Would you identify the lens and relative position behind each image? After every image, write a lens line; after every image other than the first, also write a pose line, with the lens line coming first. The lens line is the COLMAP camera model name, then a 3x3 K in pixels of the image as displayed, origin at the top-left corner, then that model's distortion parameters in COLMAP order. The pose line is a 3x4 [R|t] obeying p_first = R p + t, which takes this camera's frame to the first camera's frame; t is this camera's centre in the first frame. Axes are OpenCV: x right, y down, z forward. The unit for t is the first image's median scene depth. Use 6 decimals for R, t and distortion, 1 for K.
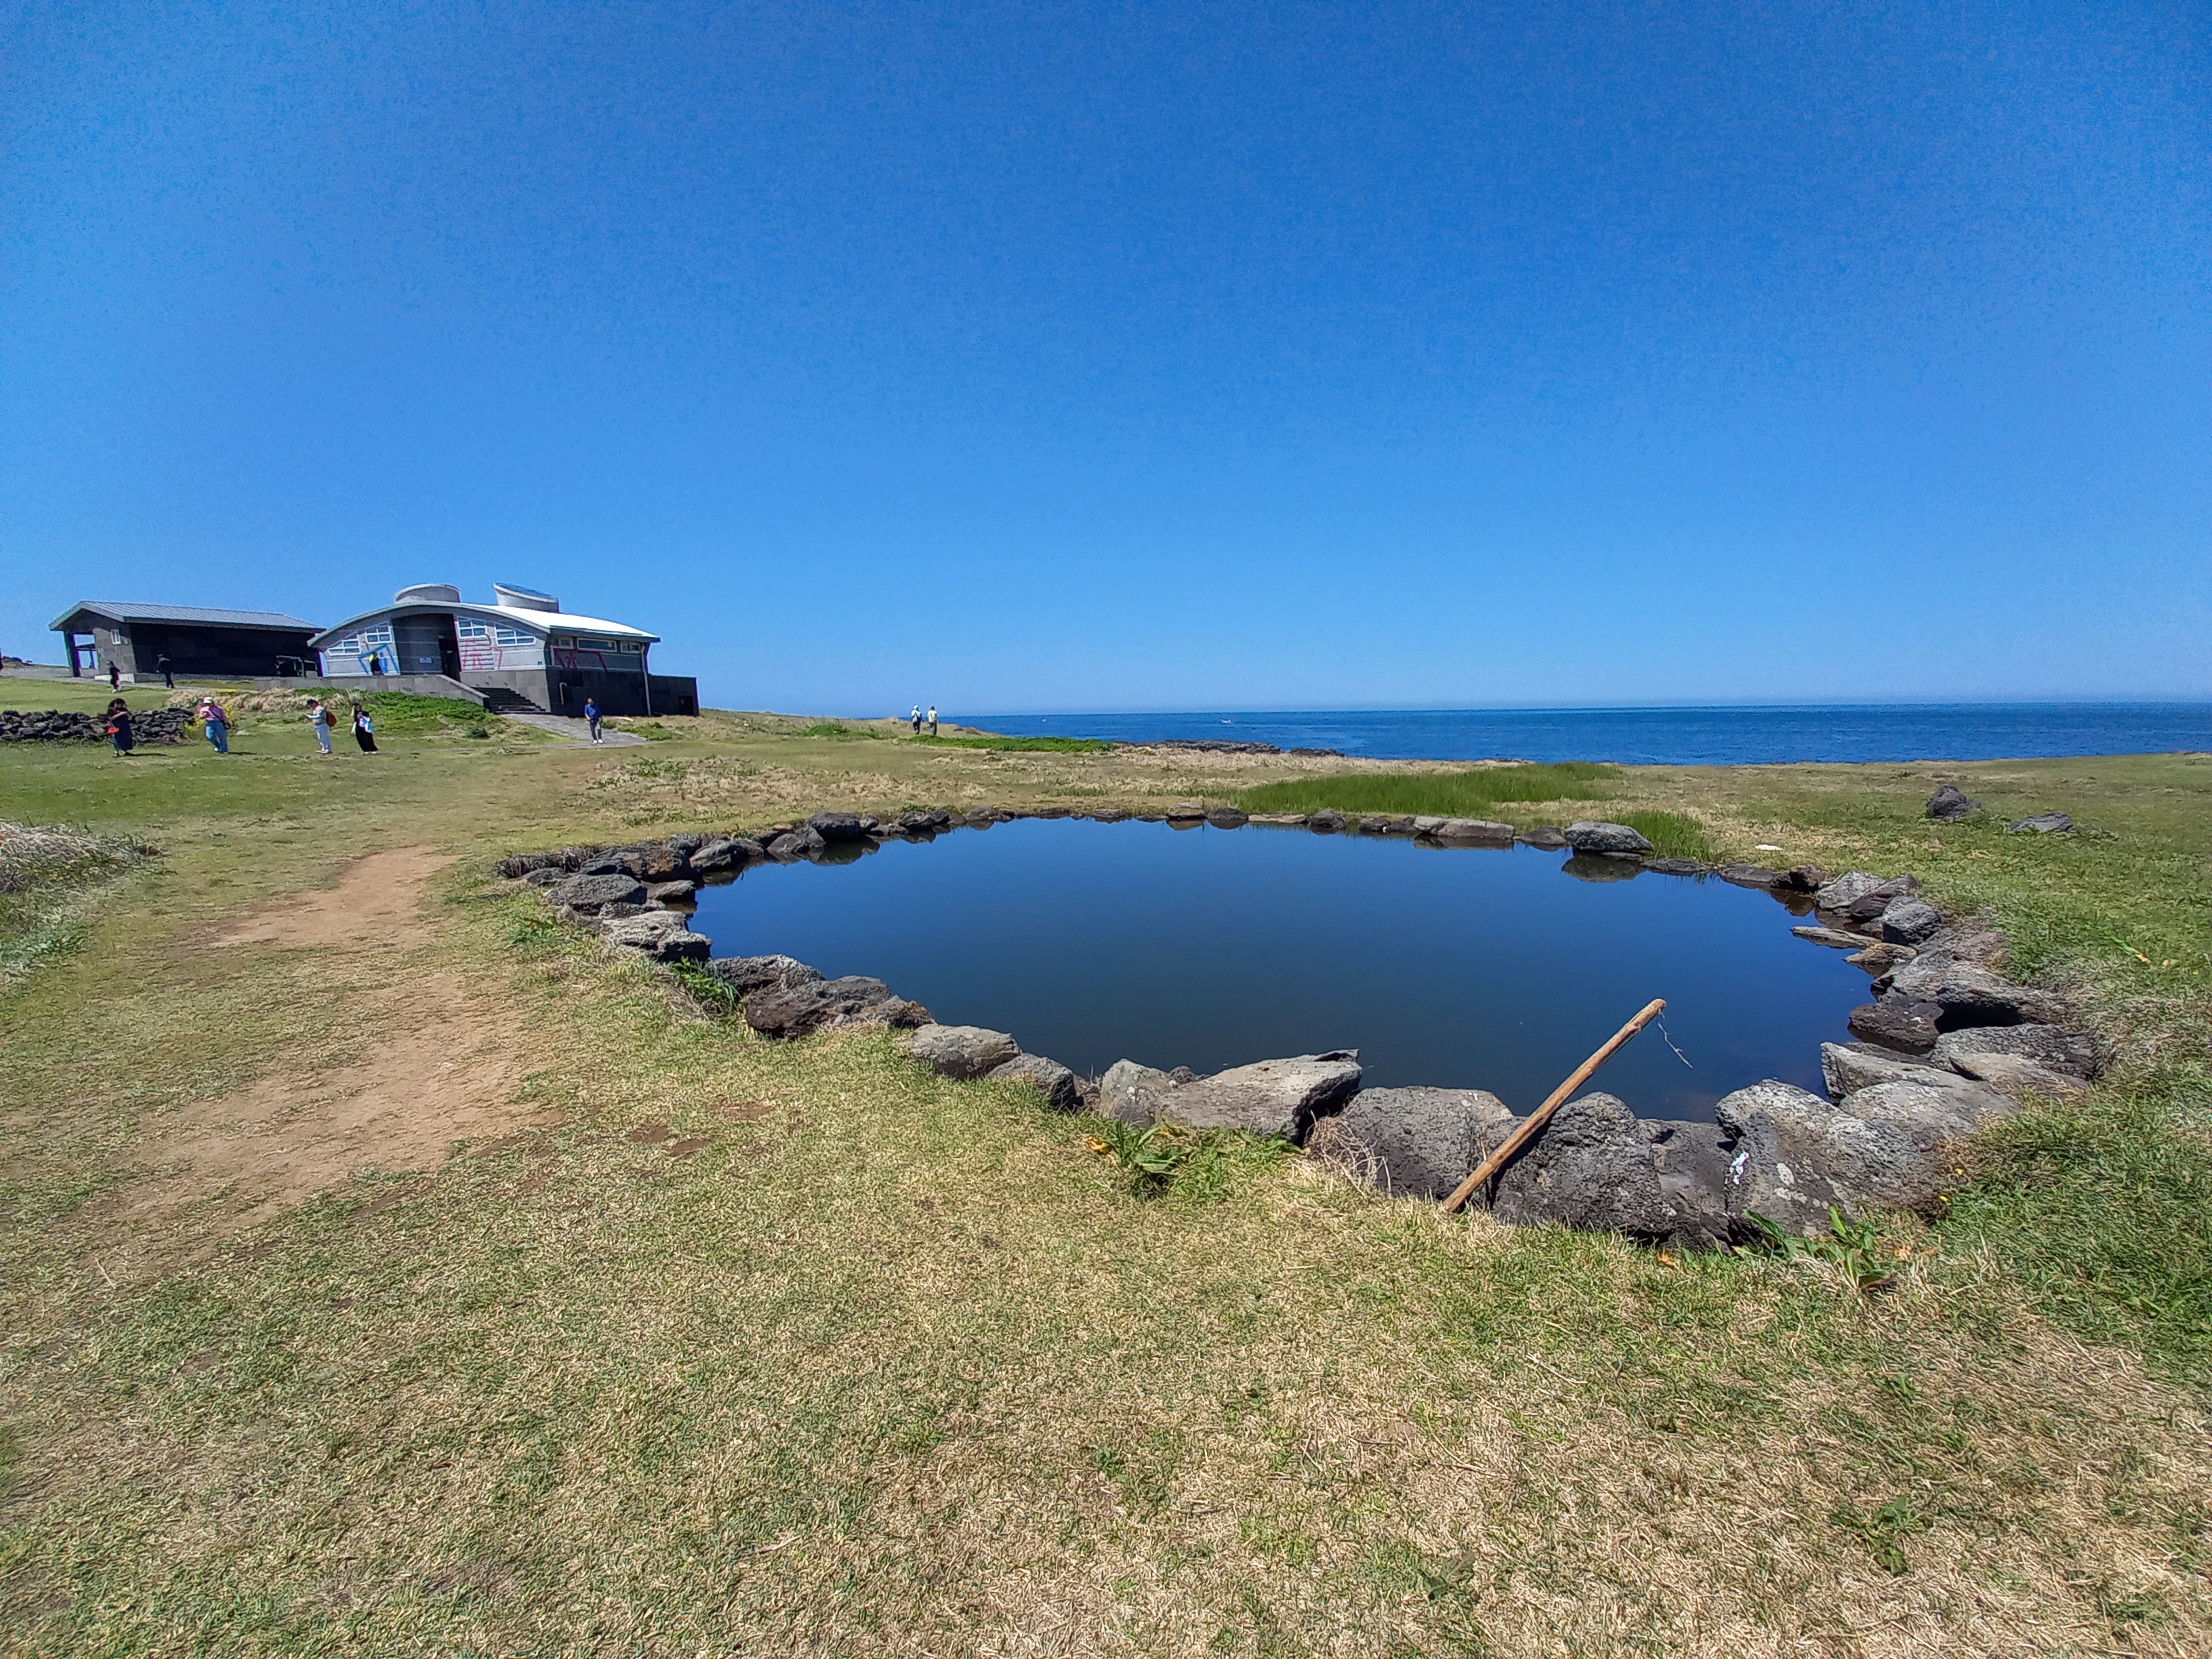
lens RADIAL K [[884.7, 0, 1106.0], [0, 884.7, 829.5], [0, 0, 1]] dist [-0.000699, -0.000092]
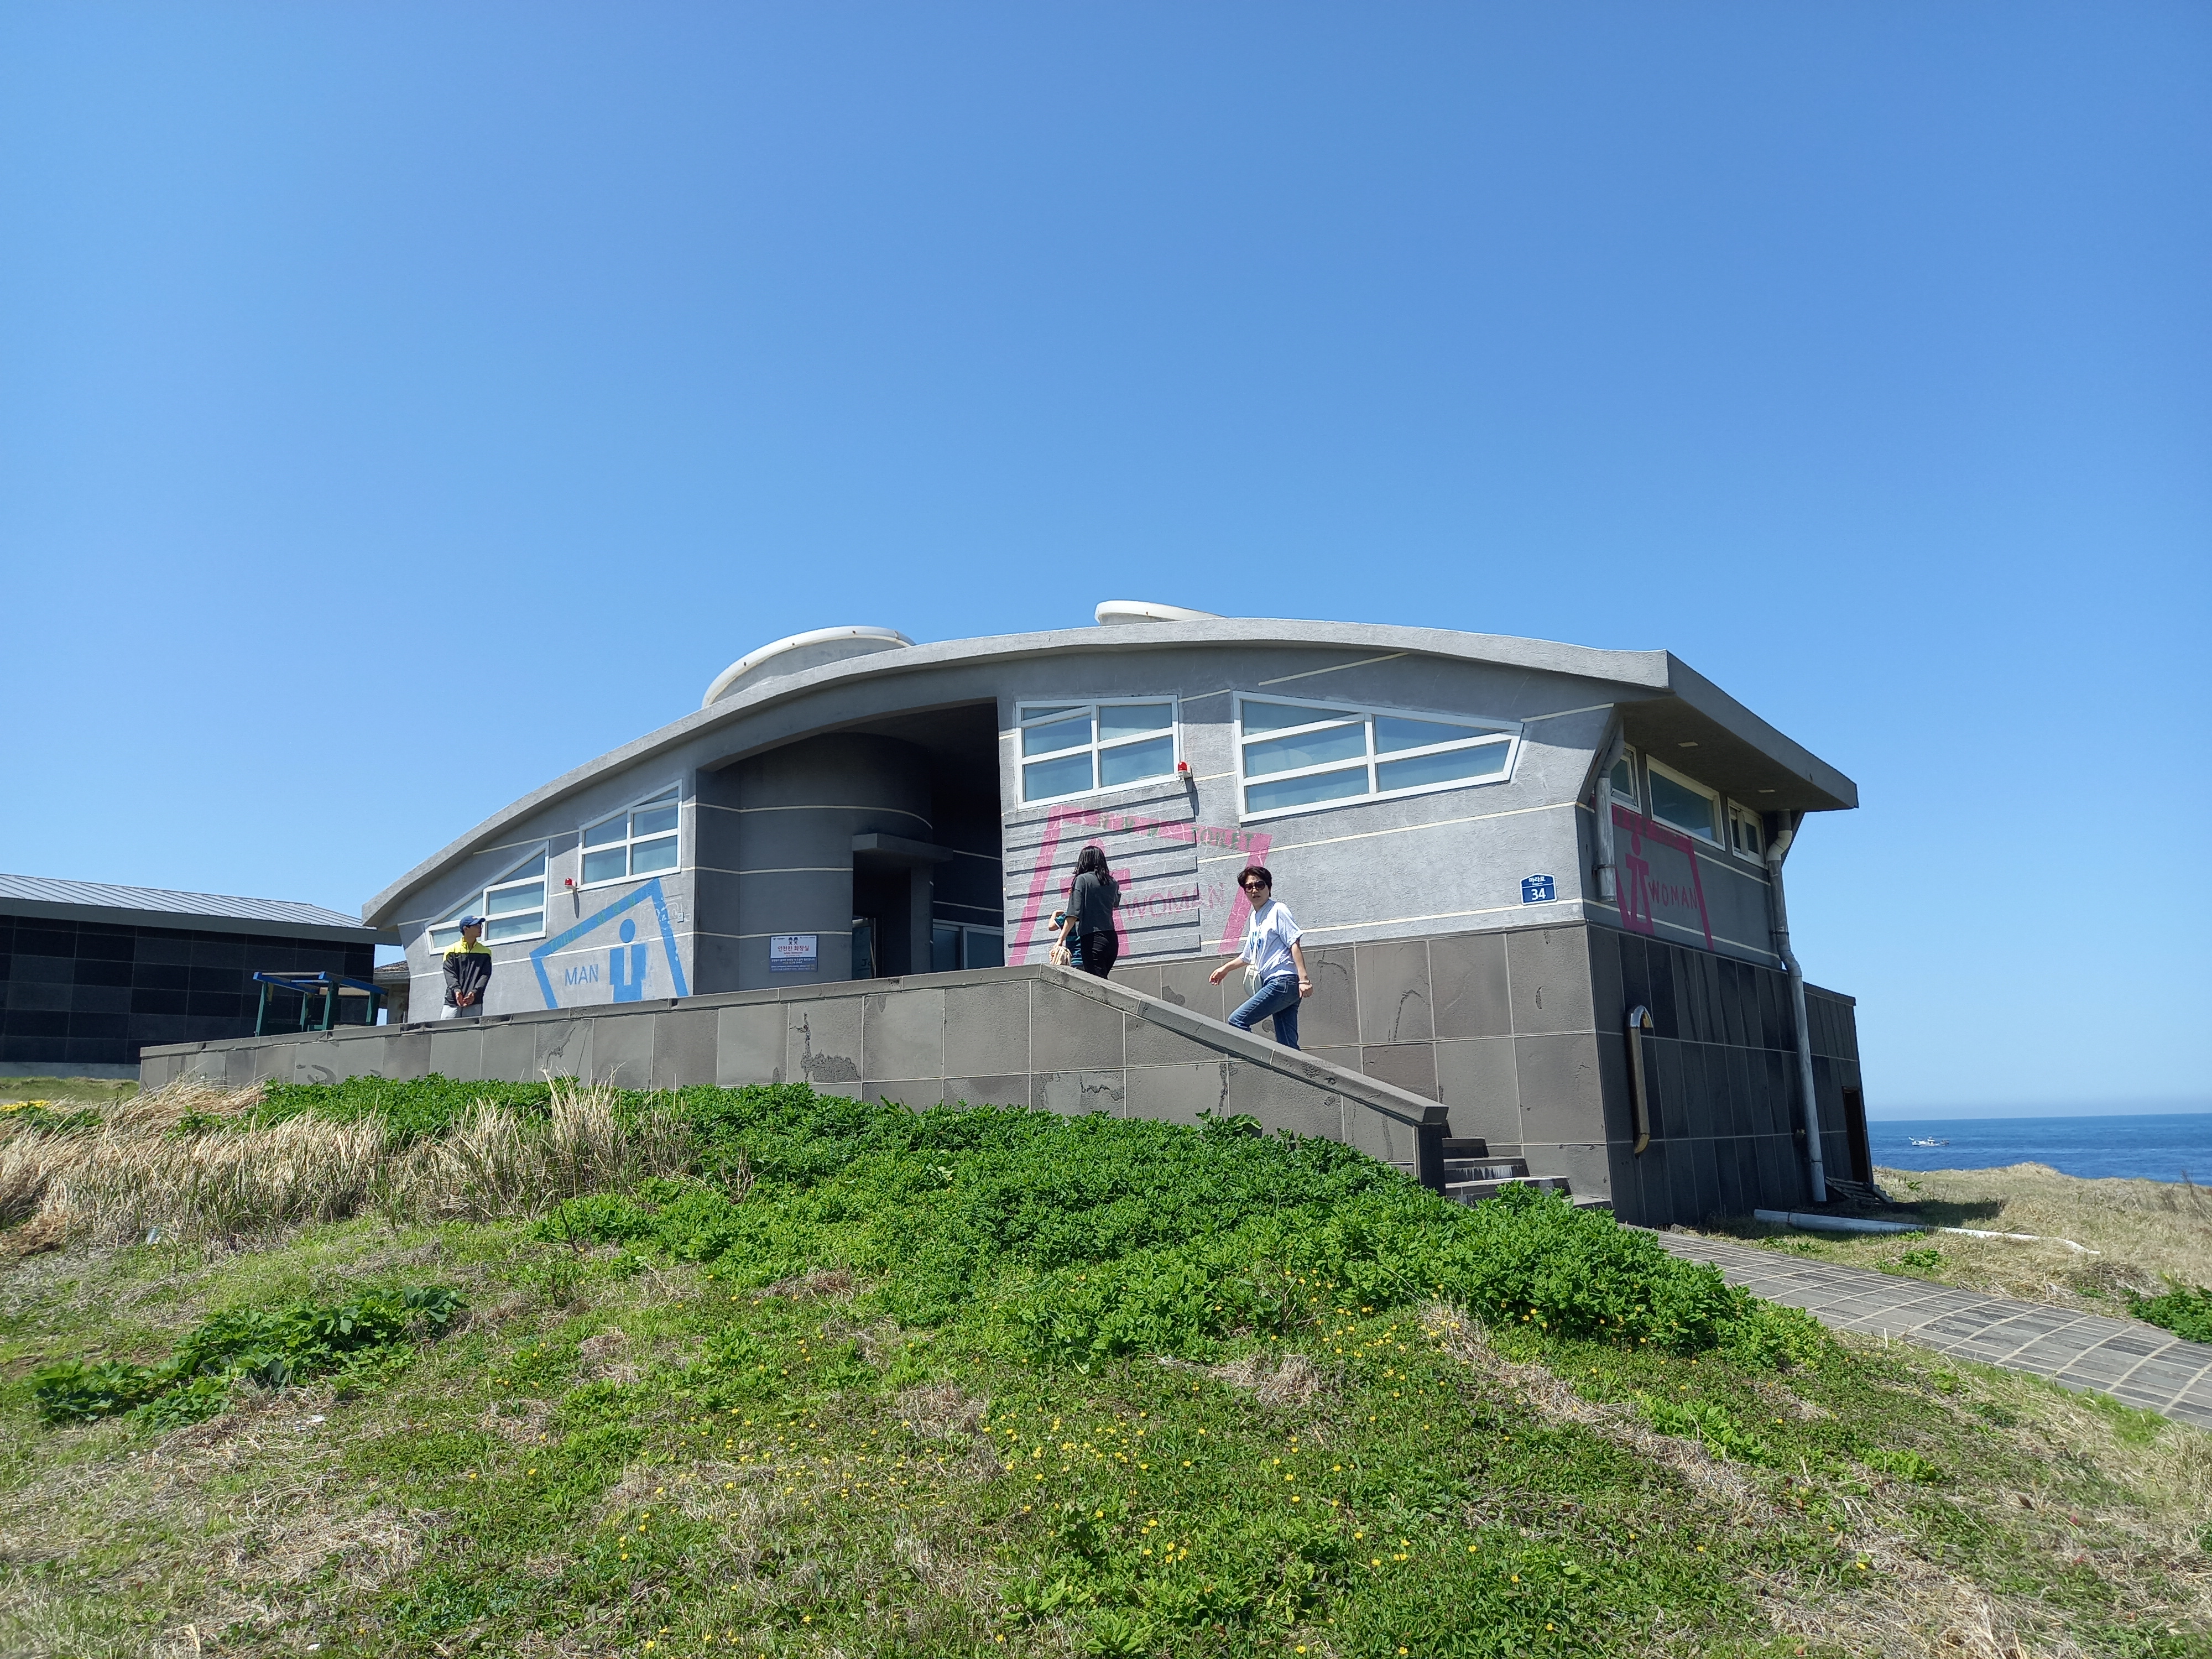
lens RADIAL K [[1603.5, 0, 1106.0], [0, 1603.5, 829.5], [0, 0, 1]] dist [0.058841, -0.061491]
pose [[0.955296, -0.067482, -0.287845, -0.472862], [-0.022569, 0.954117, -0.298584, -0.081417], [0.294787, 0.291732, 0.909941, 0.528163]]
